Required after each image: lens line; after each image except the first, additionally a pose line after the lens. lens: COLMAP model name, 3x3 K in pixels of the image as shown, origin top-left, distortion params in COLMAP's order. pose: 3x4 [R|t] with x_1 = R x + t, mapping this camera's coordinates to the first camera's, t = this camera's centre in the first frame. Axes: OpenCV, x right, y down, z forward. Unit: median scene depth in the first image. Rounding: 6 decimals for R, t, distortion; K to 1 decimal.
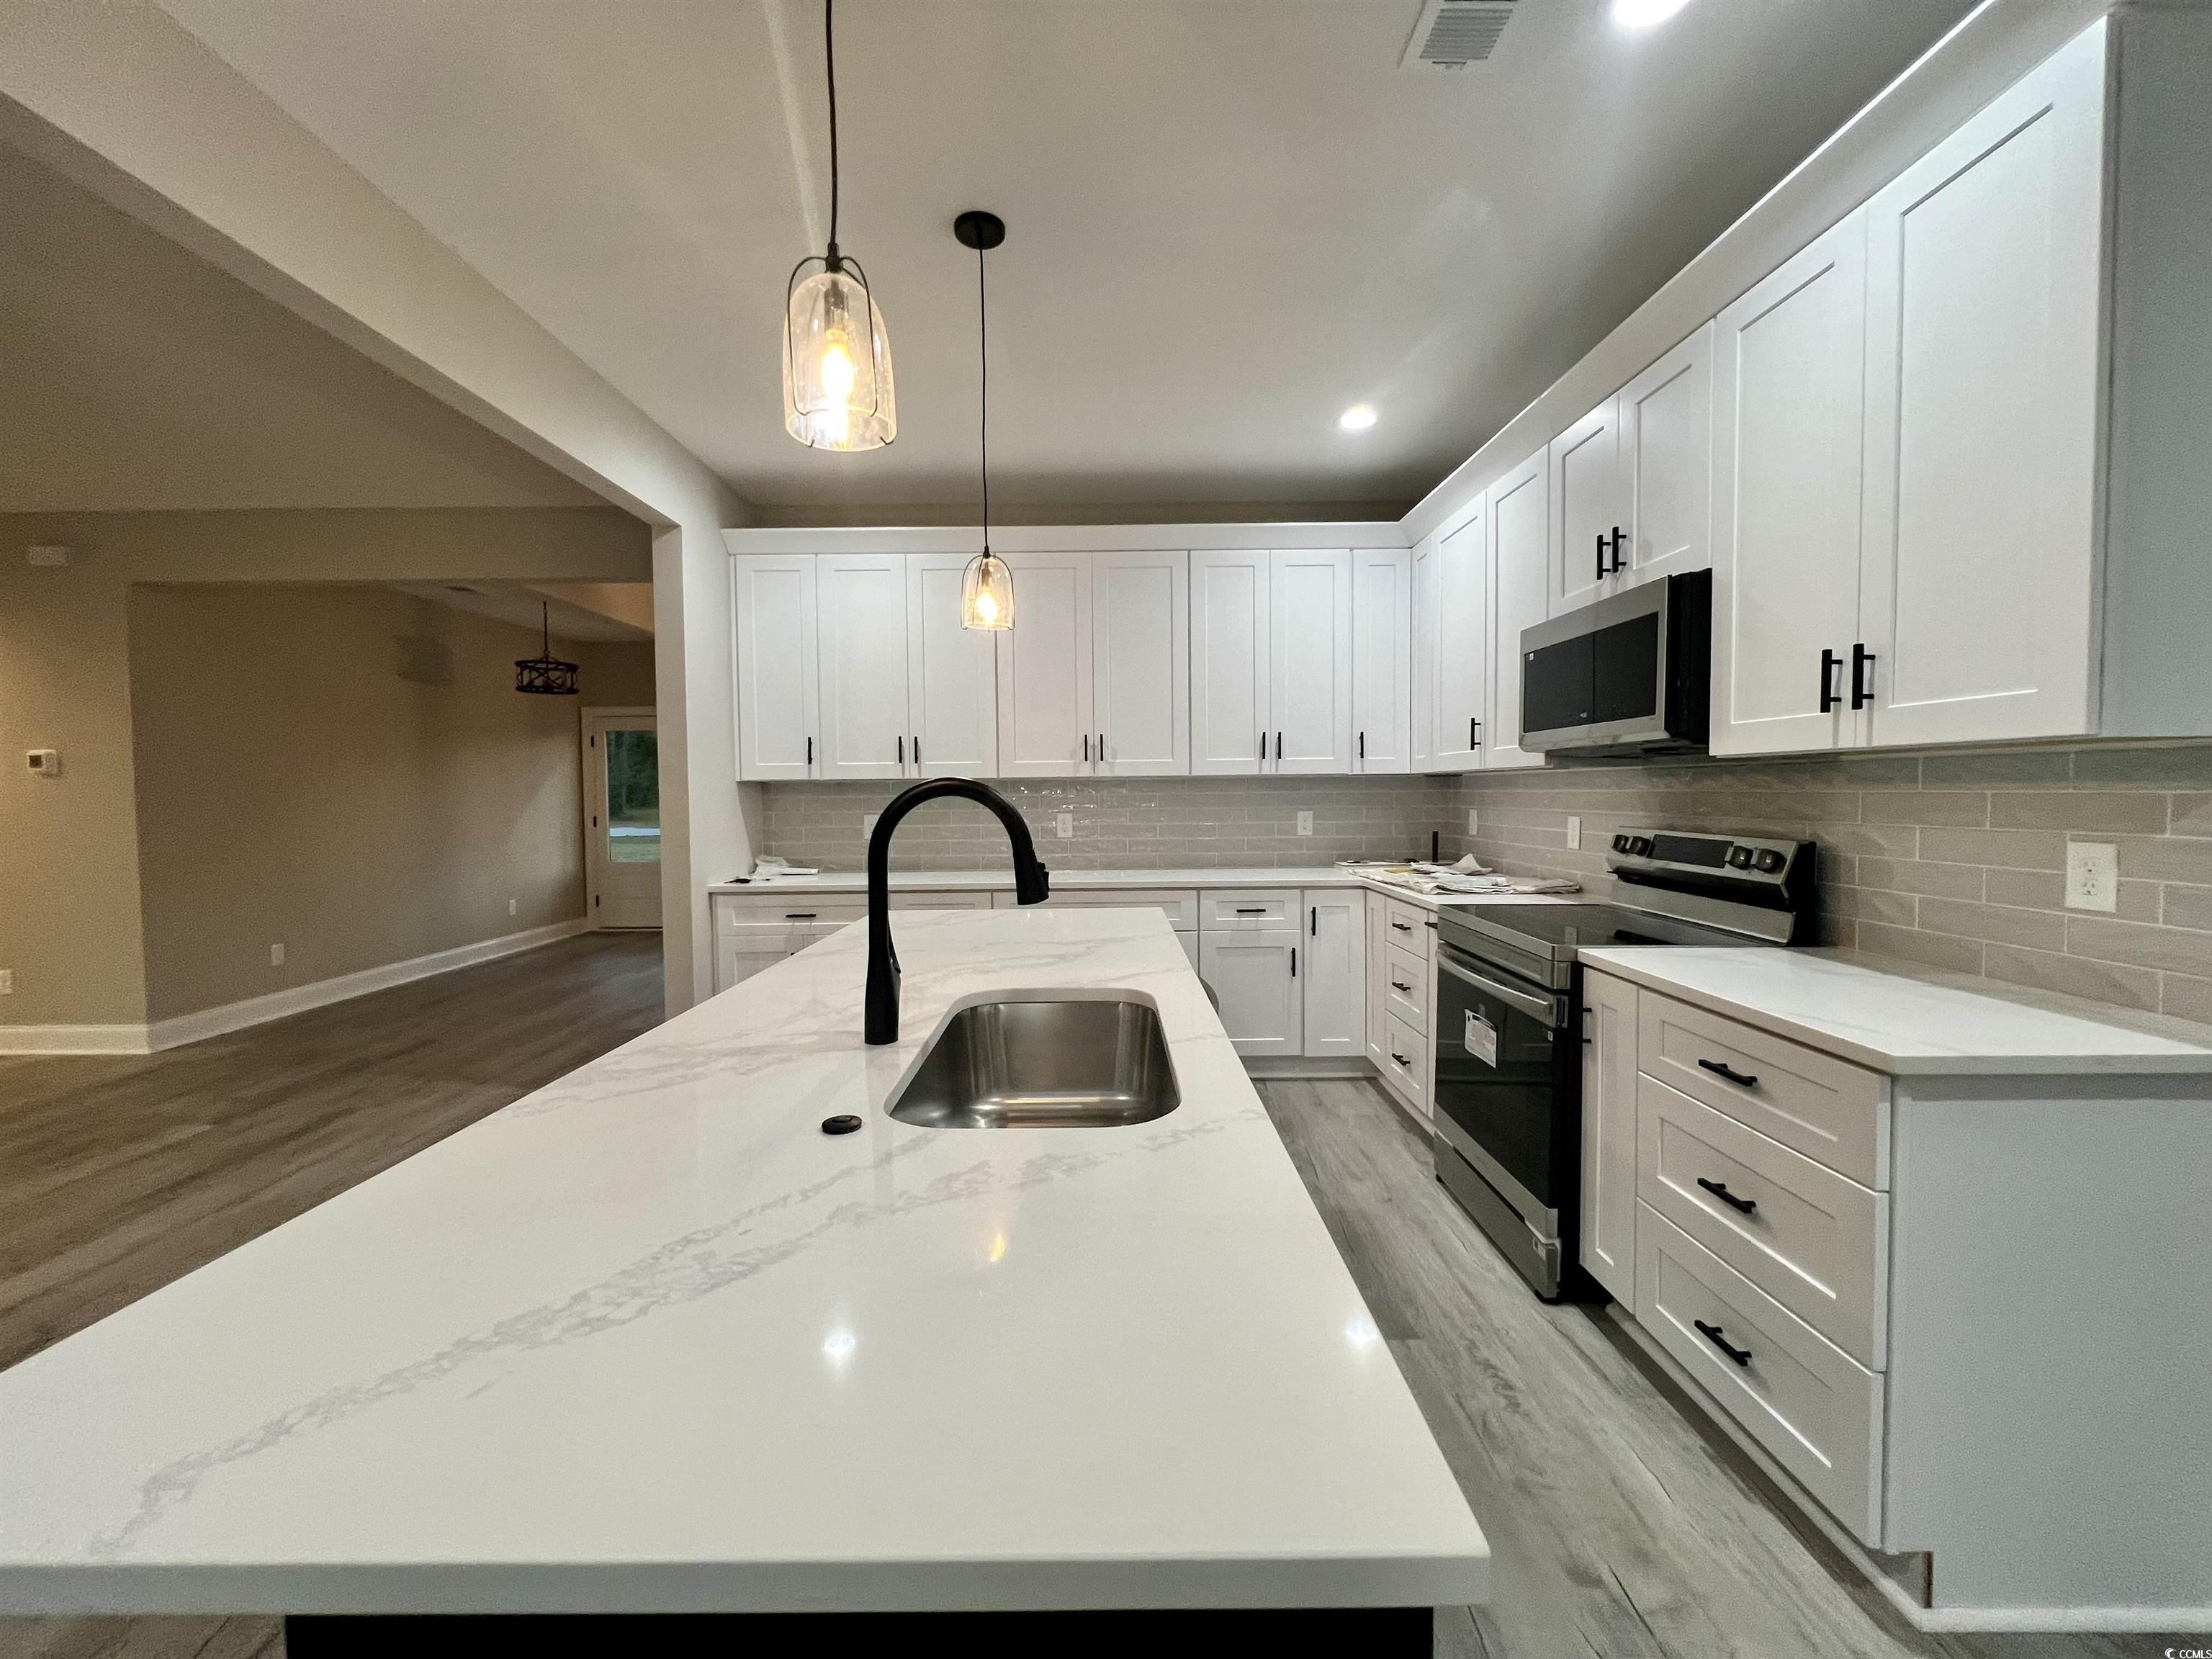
lens RADIAL K [[883.2, 0, 1107.9], [0, 883.2, 831.2], [0, 0, 1]] dist [-0.001708, 0.000978]
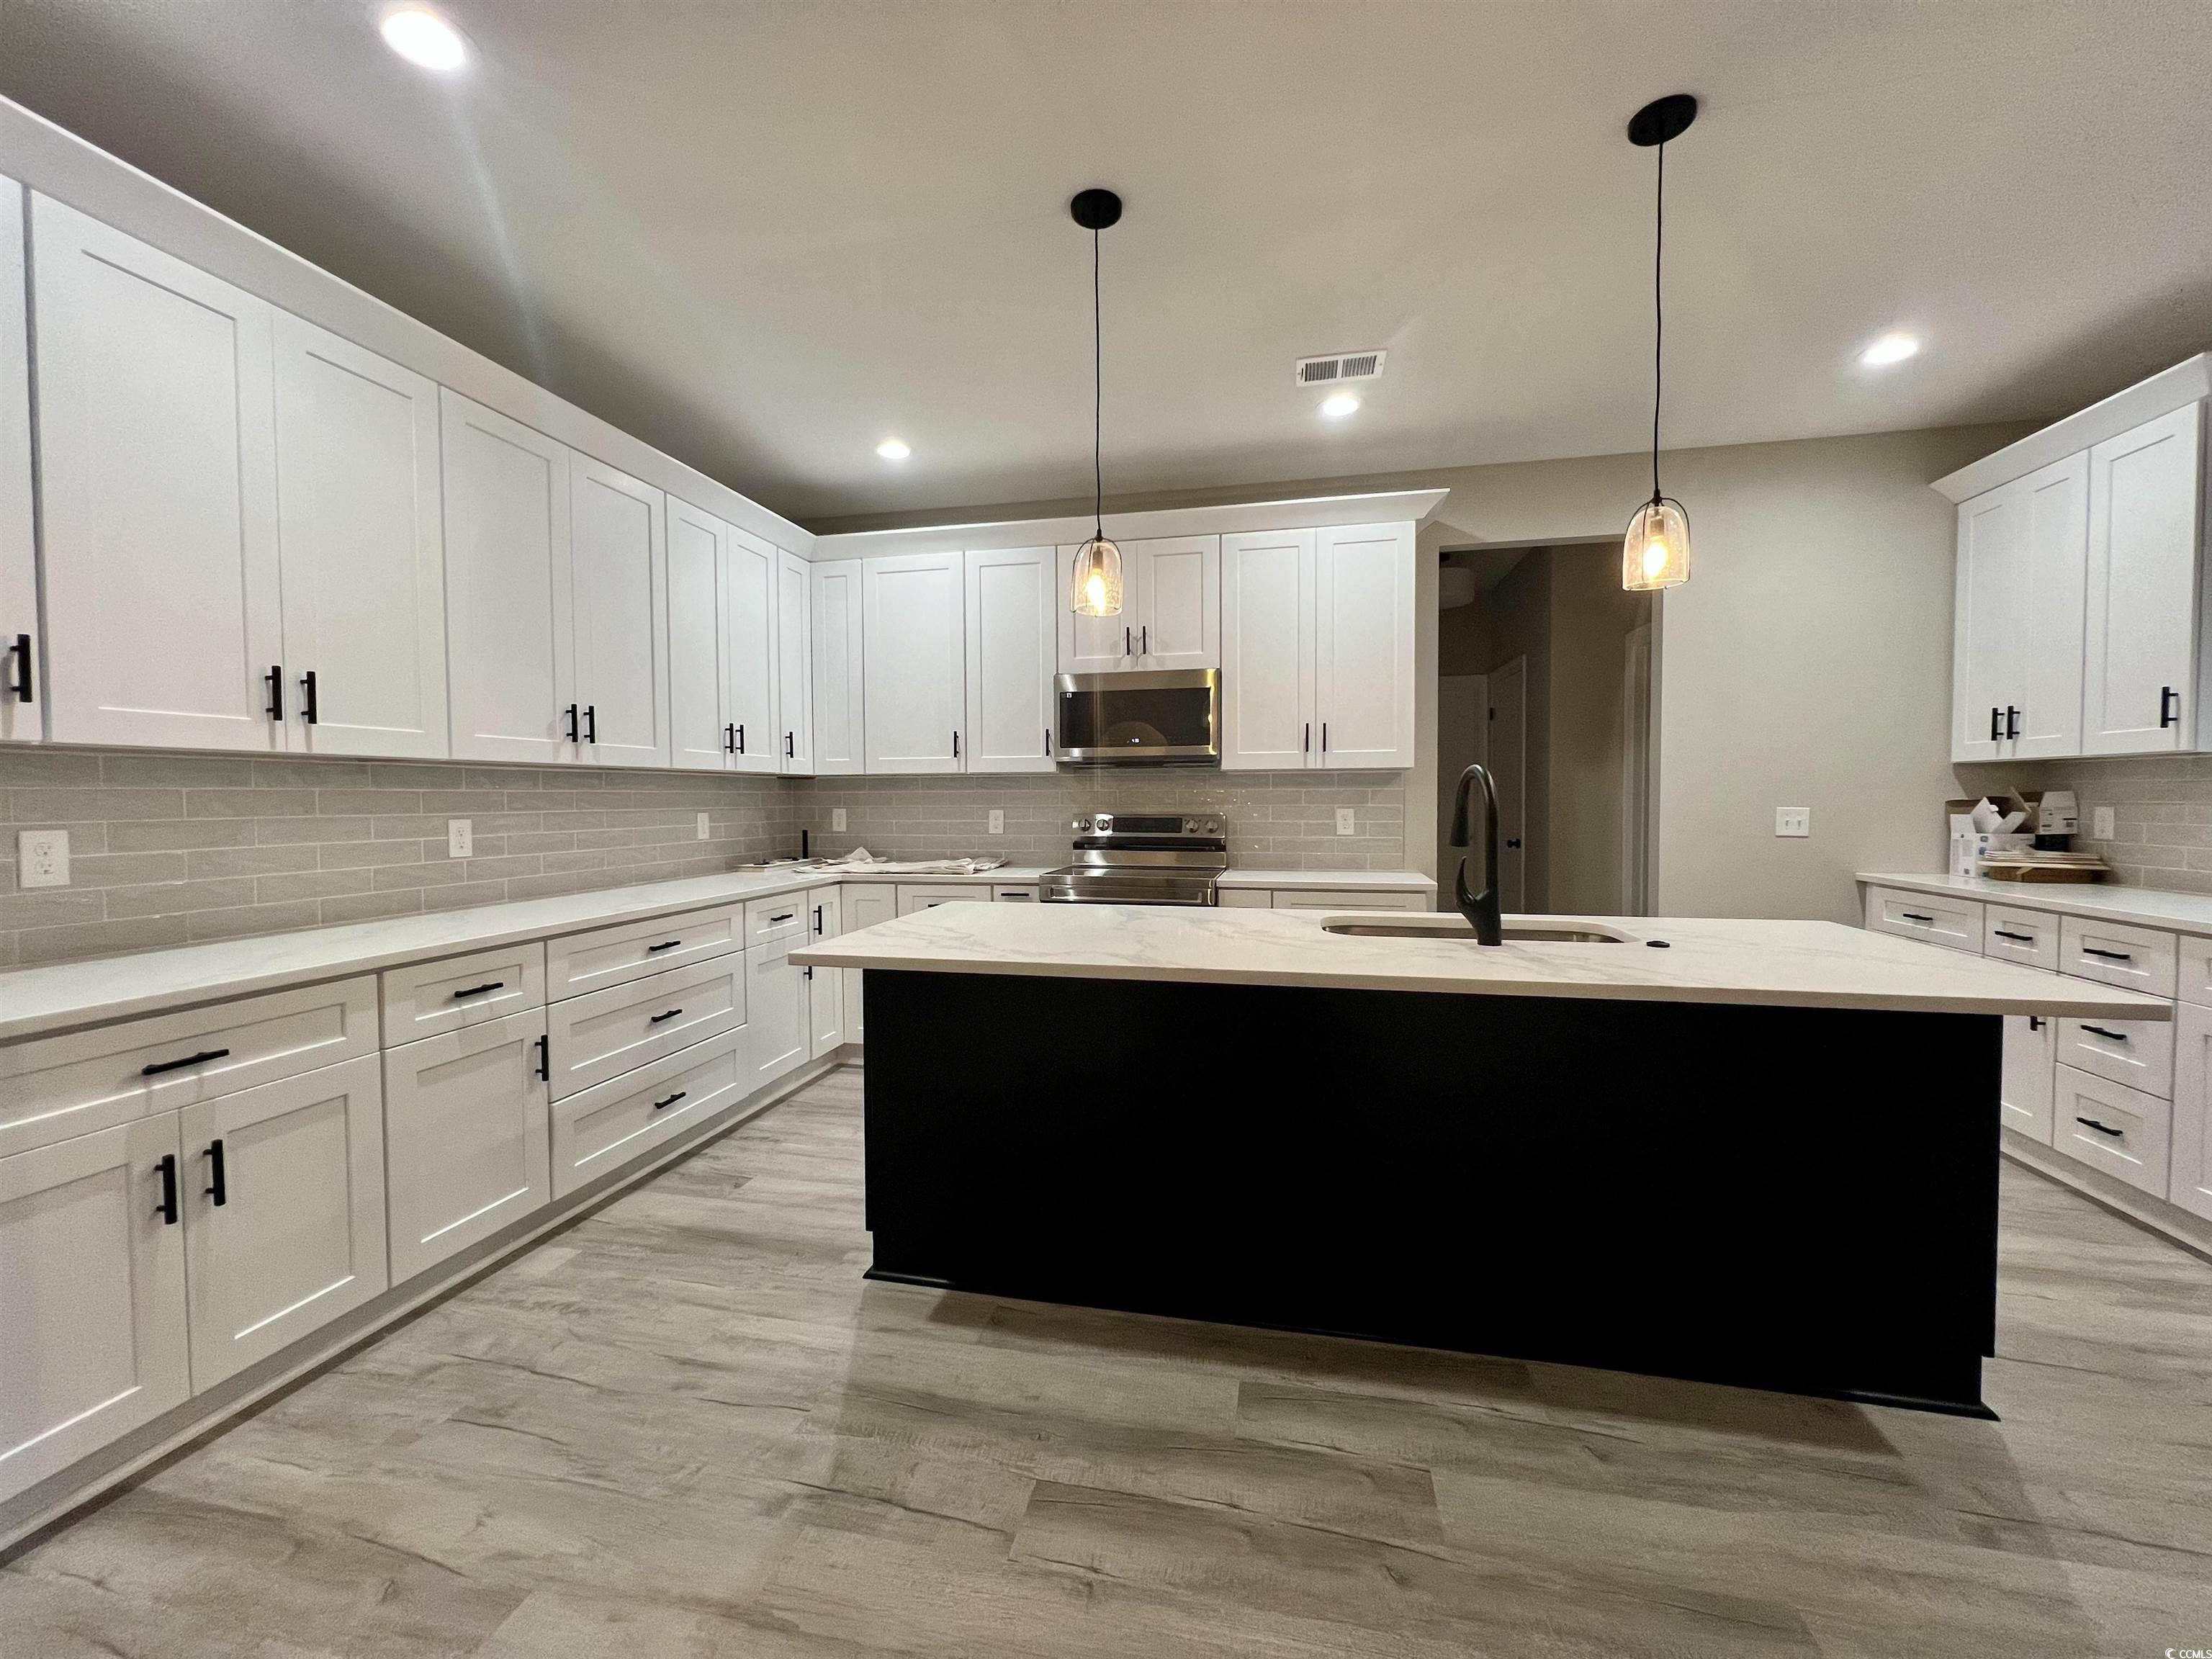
lens RADIAL K [[883.2, 0, 1098.5], [0, 883.2, 825.0], [0, 0, 1]] dist [-0.001708, 0.000978]
pose [[0.215168, -0.021925, 0.976331, -0.661276], [0.046715, 0.998835, 0.012136, -0.002098], [-0.975459, 0.042998, 0.215941, 0.472185]]
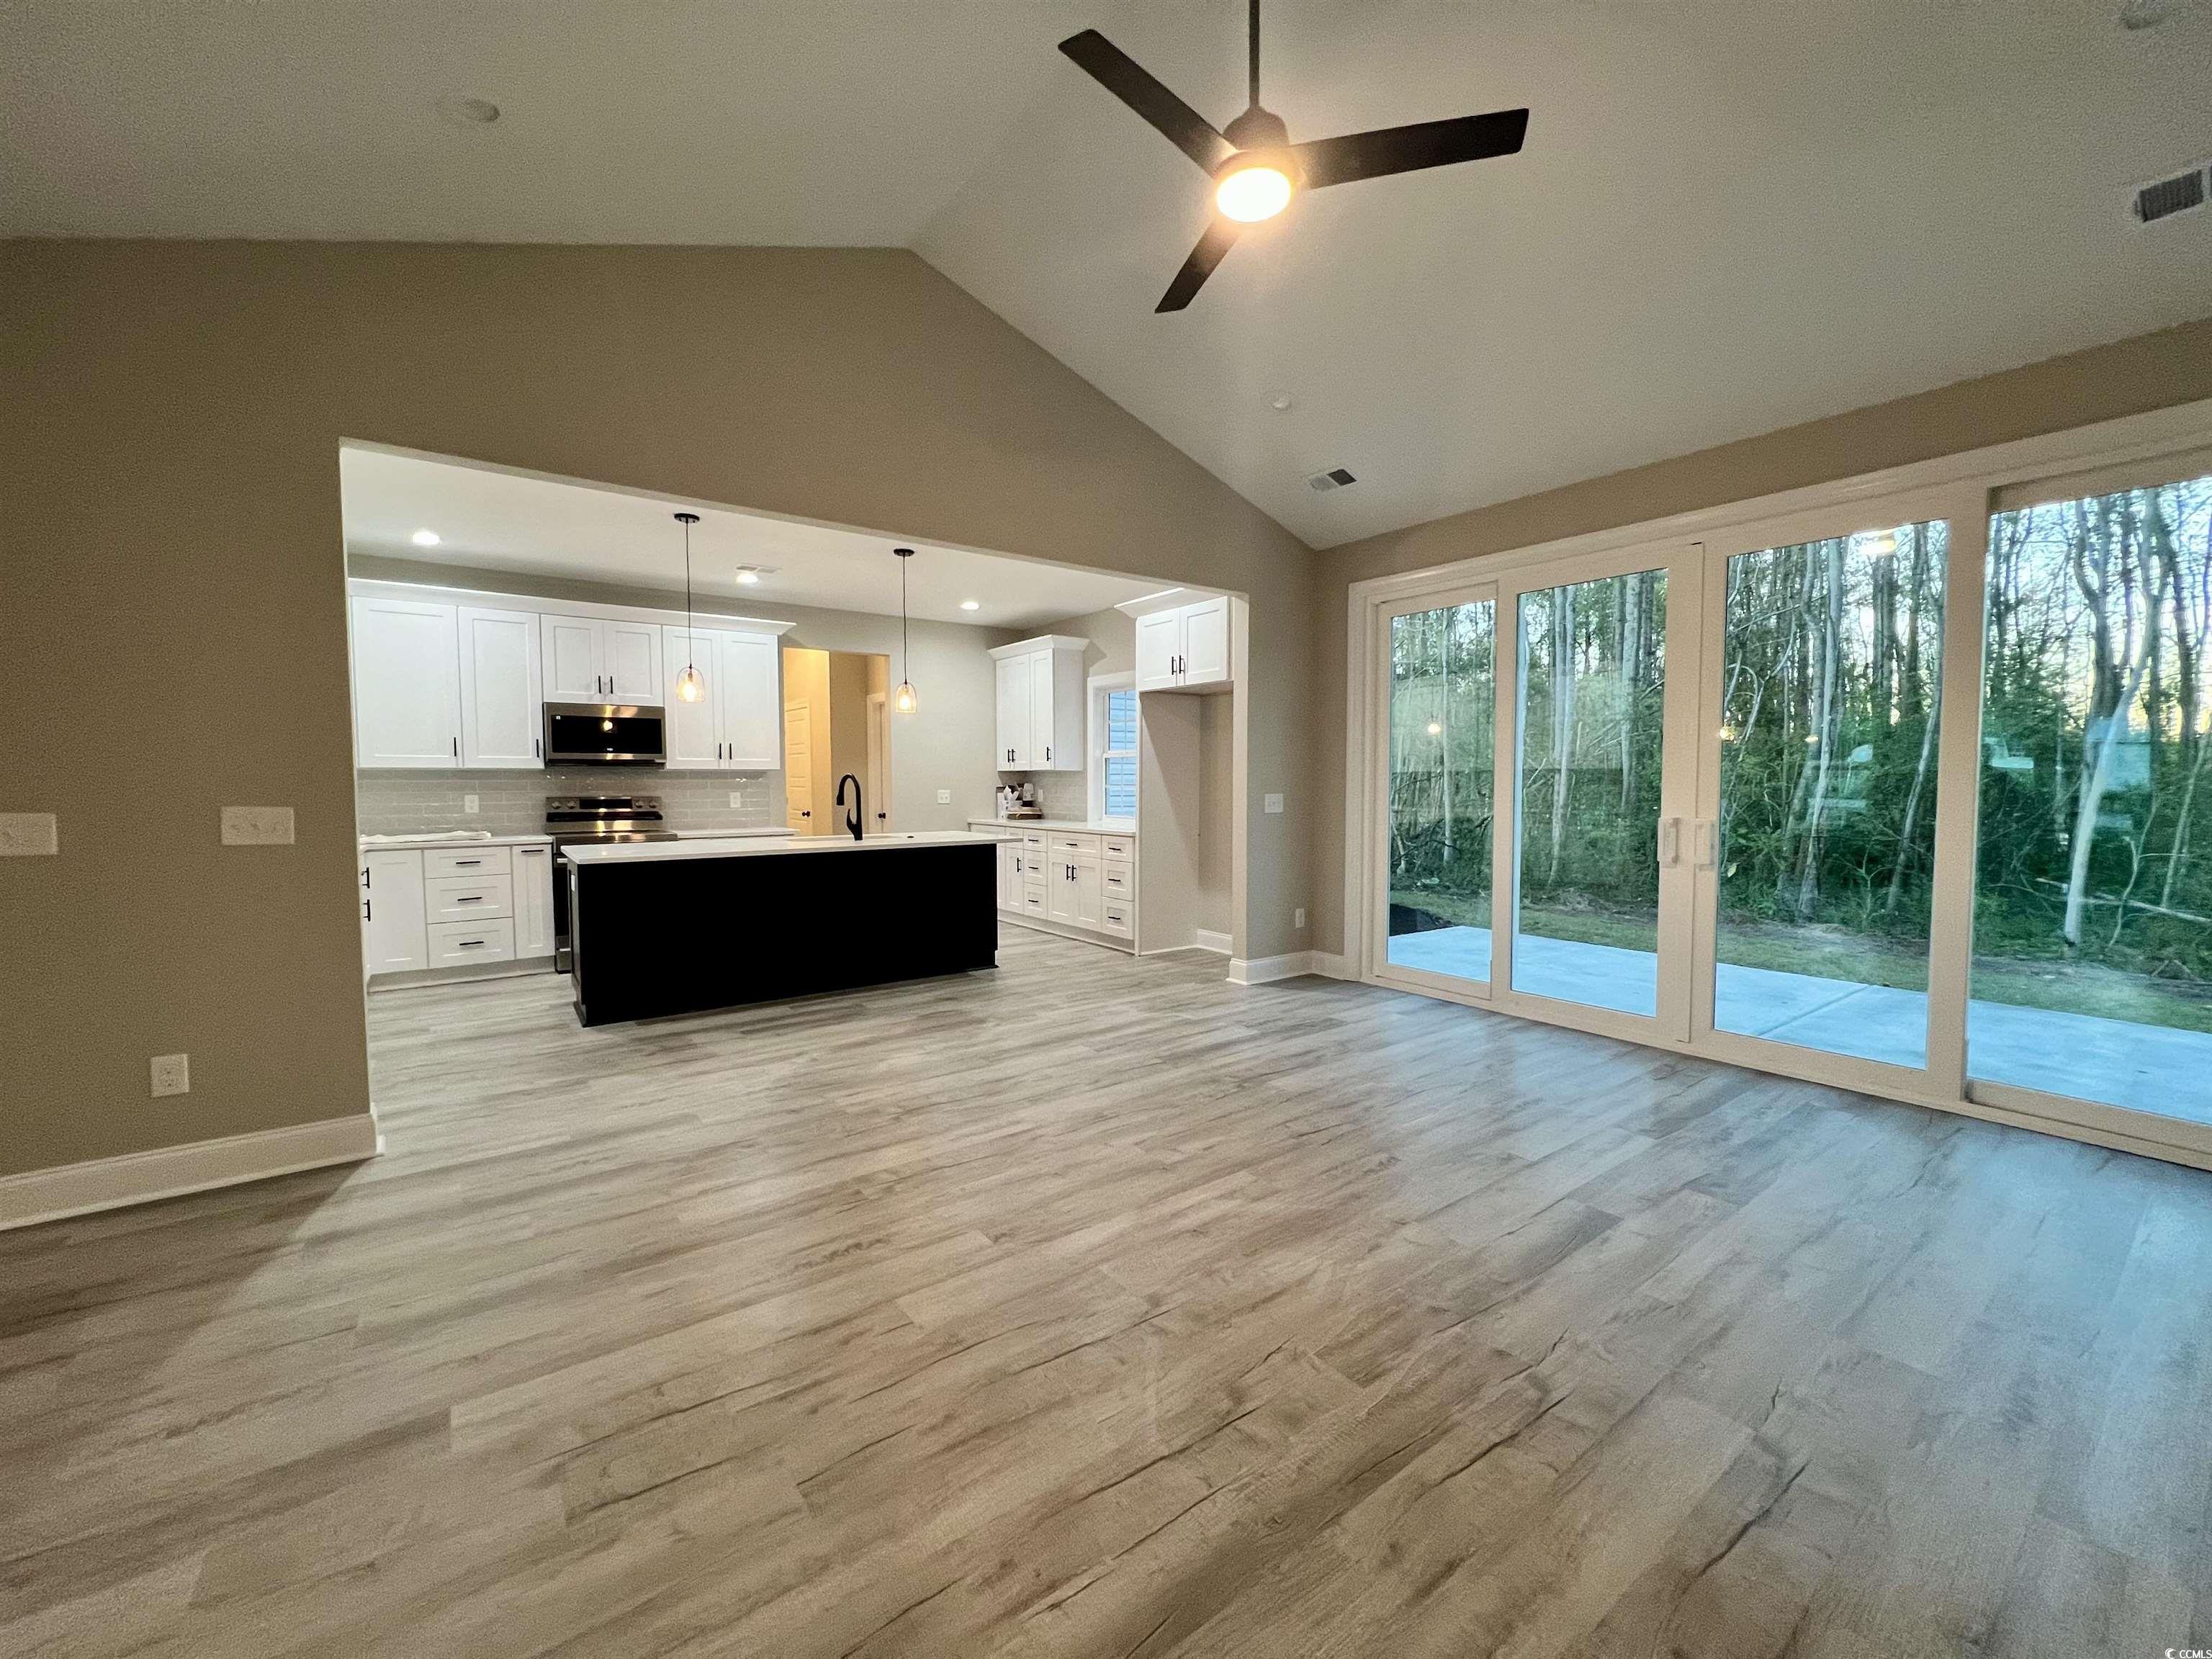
lens RADIAL K [[883.2, 0, 1098.4], [0, 883.2, 825.1], [0, 0, 1]] dist [-0.001708, 0.000978]
pose [[-0.589184, -0.028611, 0.807493, -1.476551], [0.045090, 0.996651, 0.068213, -0.018080], [-0.806740, 0.076600, -0.585920, 0.882180]]
